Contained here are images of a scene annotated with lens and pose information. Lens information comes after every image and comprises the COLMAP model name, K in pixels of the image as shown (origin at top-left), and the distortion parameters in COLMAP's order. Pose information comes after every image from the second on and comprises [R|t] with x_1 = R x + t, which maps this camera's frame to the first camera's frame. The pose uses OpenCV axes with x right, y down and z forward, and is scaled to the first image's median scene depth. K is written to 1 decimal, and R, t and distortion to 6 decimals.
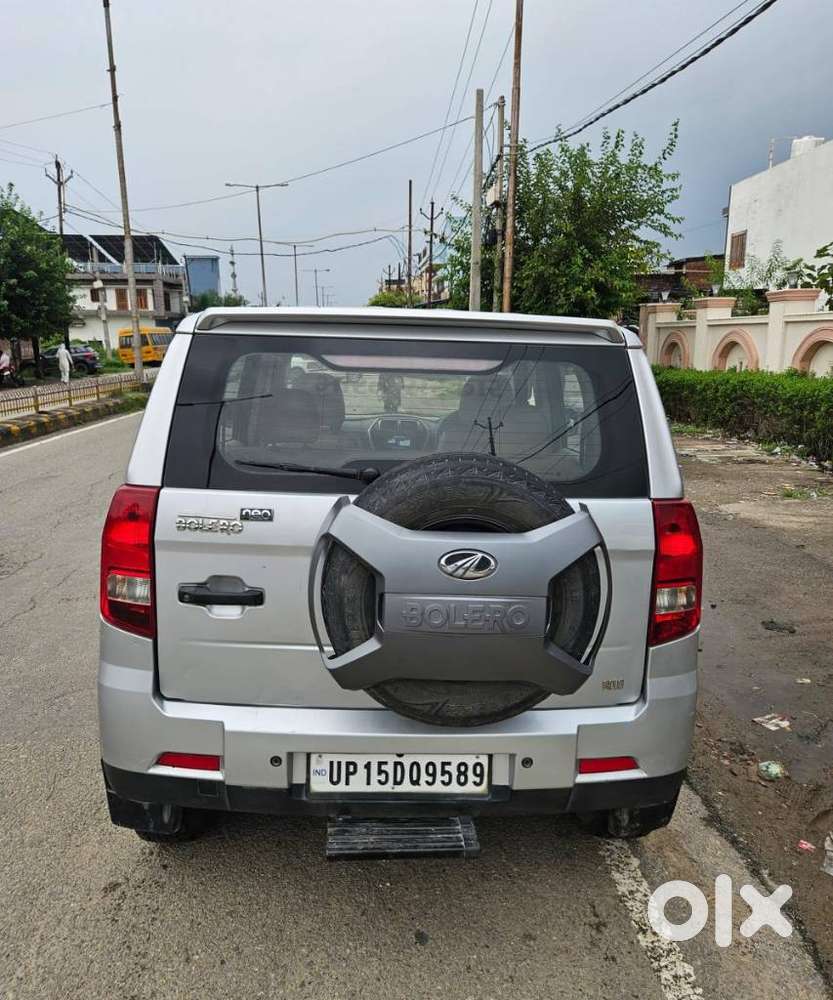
lens RADIAL K [[743.1, 0, 416.1], [0, 743.1, 495.8], [0, 0, 1]] dist [0.066061, -0.054403]
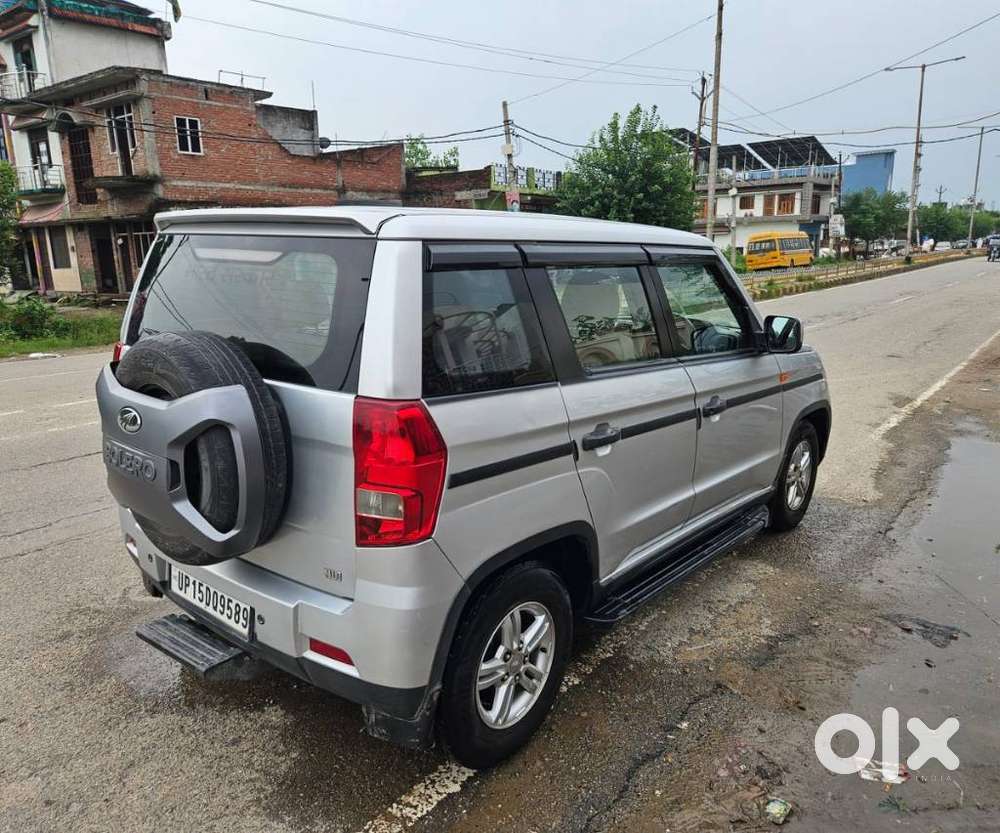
lens RADIAL K [[743.1, 0, 498.7], [0, 743.1, 424.4], [0, 0, 1]] dist [0.066061, -0.054403]
pose [[0.744652, 0.140907, -0.652410, 0.151304], [-0.122235, 0.989721, 0.074242, -0.007382], [0.656165, 0.024463, 0.754221, 0.054066]]
